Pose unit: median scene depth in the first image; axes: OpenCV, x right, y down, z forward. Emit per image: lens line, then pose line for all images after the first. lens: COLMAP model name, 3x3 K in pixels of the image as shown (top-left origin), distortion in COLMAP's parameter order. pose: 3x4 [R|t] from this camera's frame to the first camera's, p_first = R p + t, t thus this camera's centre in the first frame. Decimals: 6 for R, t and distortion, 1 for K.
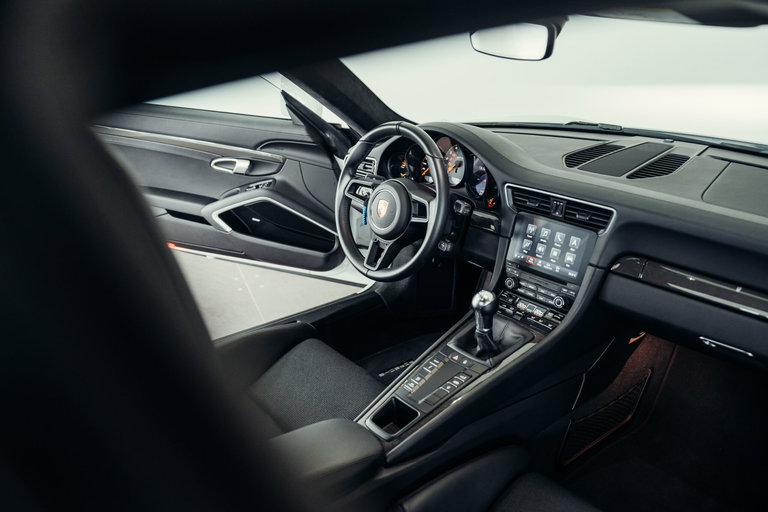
lens RADIAL K [[602.7, 0, 384.0], [0, 602.7, 256.0], [0, 0, 1]] dist [0.001686, 0.000029]
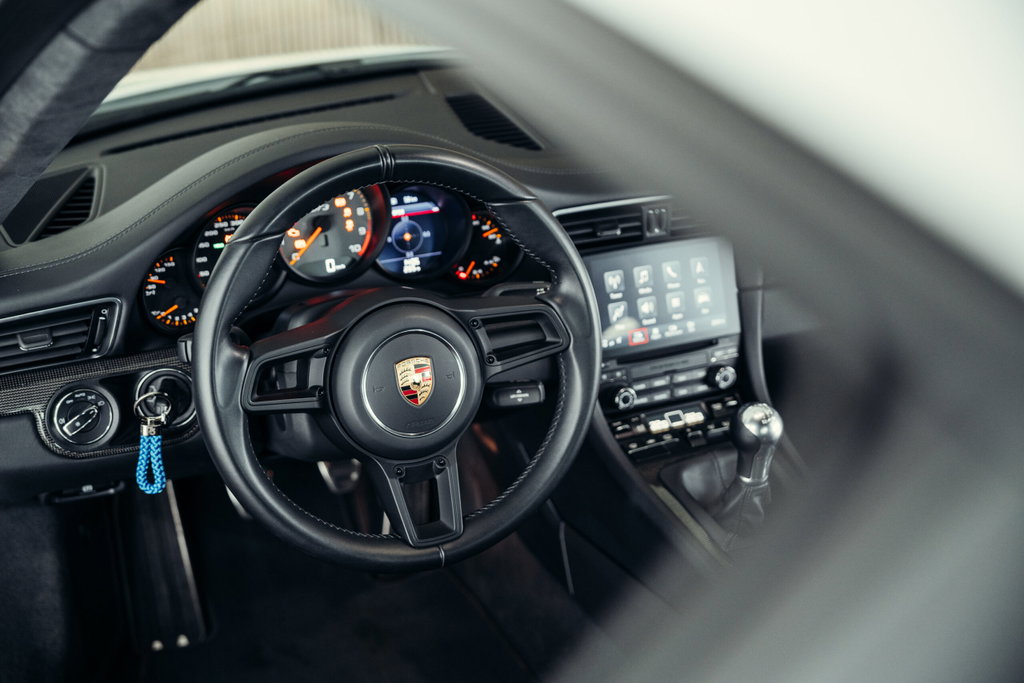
lens RADIAL K [[1322.2, 0, 512.0], [0, 1322.2, 341.5], [0, 0, 1]] dist [-0.100217, -0.040274]
pose [[0.241453, -0.374040, 0.895430, -0.810661], [0.349826, 0.894239, 0.279211, -0.352187], [-0.905164, 0.245829, 0.346765, 0.756642]]
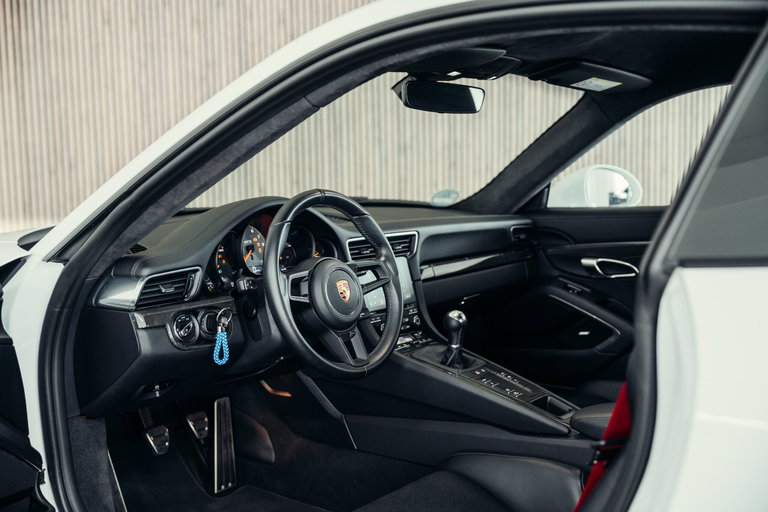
lens RADIAL K [[932.8, 0, 384.0], [0, 932.8, 256.0], [0, 0, 1]] dist [0.011554, 0.009145]
pose [[-0.201567, -0.108088, 0.973493, -1.413231], [0.376780, 0.908858, 0.178926, -0.376645], [-0.904106, 0.402858, -0.142471, 1.262747]]
